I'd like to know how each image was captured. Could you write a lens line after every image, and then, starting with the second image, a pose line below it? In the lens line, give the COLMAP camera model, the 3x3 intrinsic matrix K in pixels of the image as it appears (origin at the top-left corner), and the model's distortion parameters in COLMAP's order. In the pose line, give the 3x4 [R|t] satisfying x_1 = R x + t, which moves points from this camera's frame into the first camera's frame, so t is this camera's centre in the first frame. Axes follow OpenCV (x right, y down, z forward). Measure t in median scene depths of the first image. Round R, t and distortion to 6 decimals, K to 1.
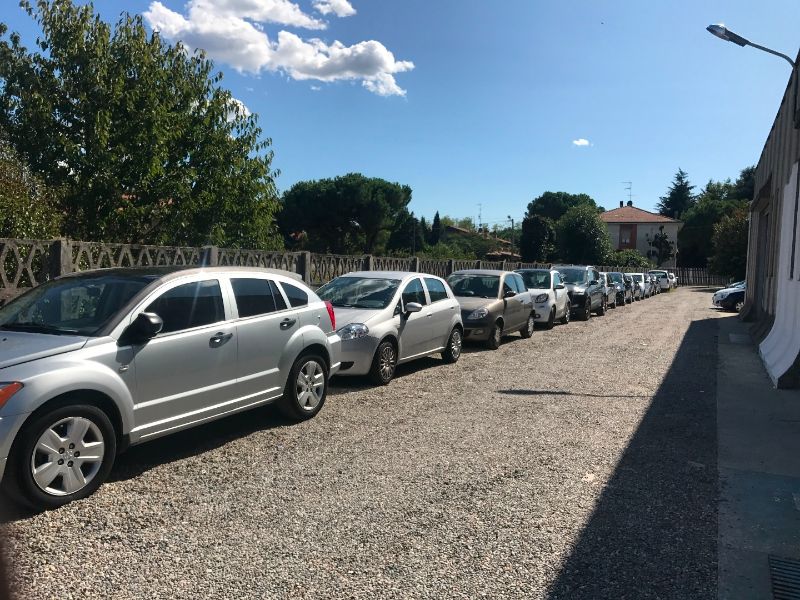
lens RADIAL K [[651.4, 0, 400.0], [0, 651.4, 300.0], [0, 0, 1]] dist [-0.000449, 0.007968]
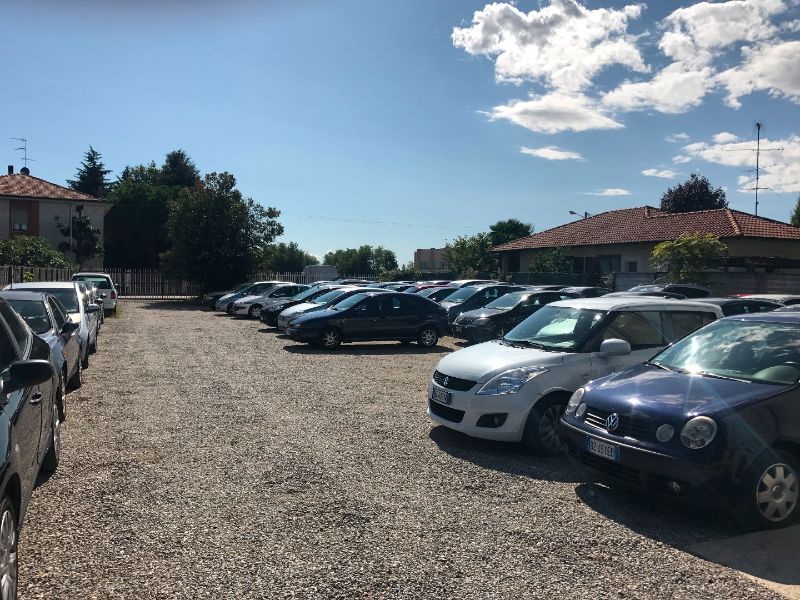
lens RADIAL K [[651.4, 0, 400.0], [0, 651.4, 300.0], [0, 0, 1]] dist [-0.000449, 0.007968]
pose [[0.655717, -0.037006, 0.754099, 0.076940], [0.039572, 0.999110, 0.014620, -0.010041], [-0.753969, 0.020254, 0.656598, 0.219715]]
